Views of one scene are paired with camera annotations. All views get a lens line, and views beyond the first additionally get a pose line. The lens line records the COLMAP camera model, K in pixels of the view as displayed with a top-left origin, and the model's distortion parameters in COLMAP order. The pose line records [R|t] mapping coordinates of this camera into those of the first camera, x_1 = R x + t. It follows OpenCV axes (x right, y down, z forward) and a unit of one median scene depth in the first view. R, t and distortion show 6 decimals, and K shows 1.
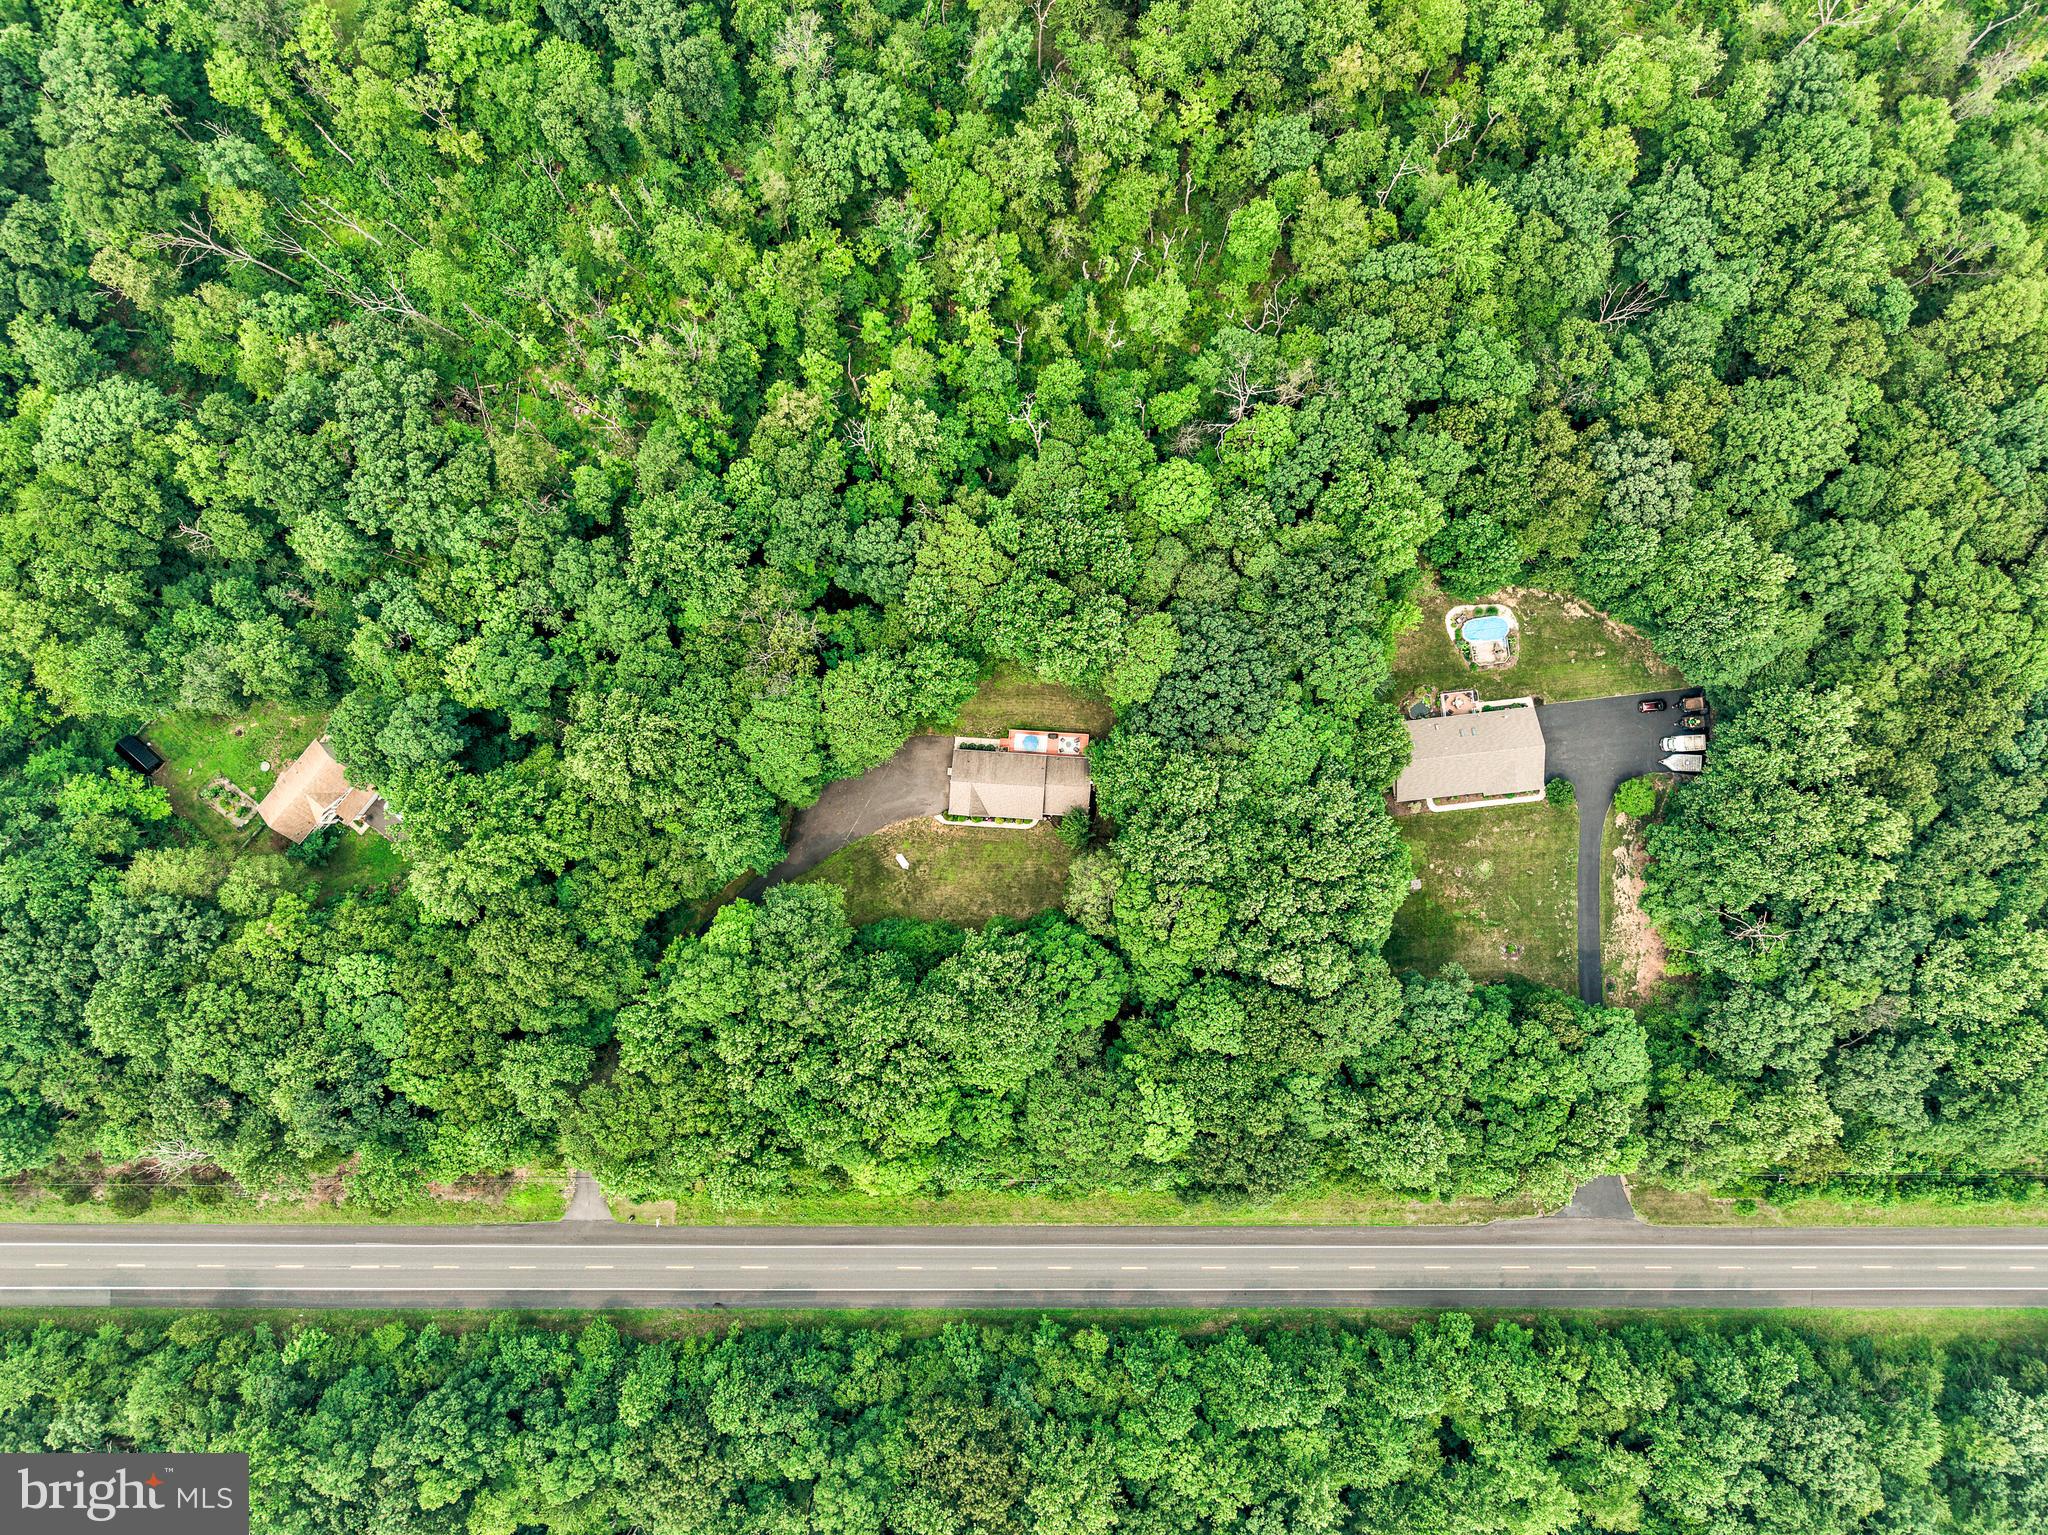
lens RADIAL K [[1410.7, 0, 1024.8], [0, 1410.7, 754.5], [0, 0, 1]] dist [0.007808, -0.005239]
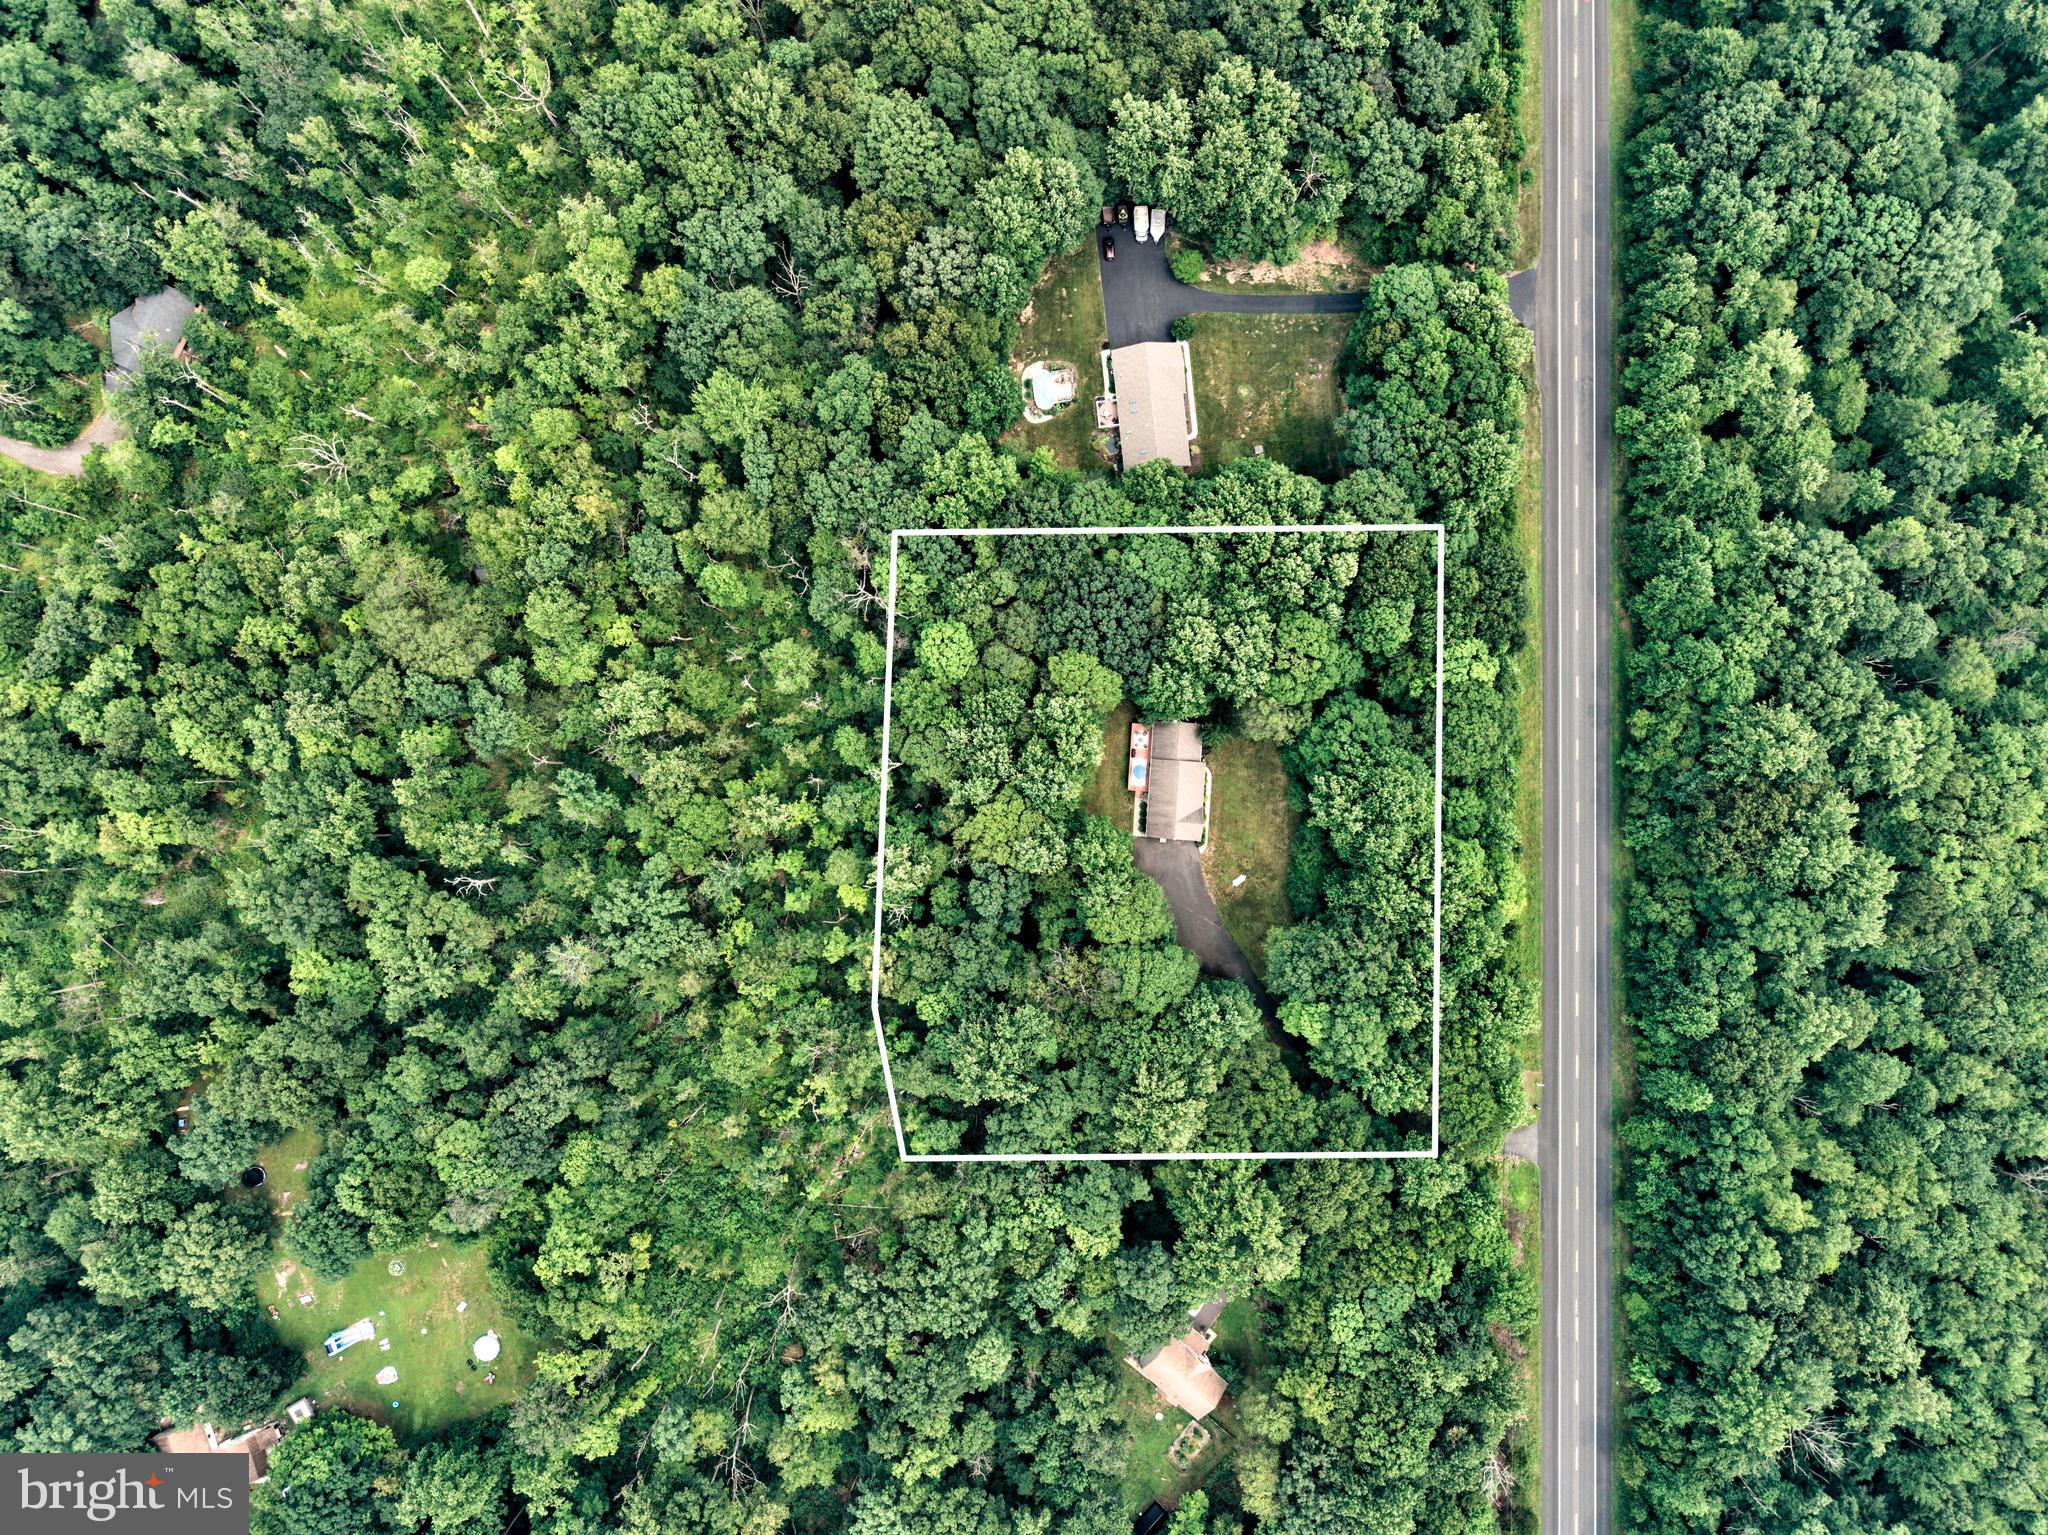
lens RADIAL K [[1410.7, 0, 1038.1], [0, 1410.7, 766.5], [0, 0, 1]] dist [0.007808, -0.005239]
pose [[0.003186, -0.999968, 0.007320, -0.000314], [0.999739, 0.003351, 0.022600, -0.135051], [-0.022624, 0.007246, 0.999718, -0.208748]]
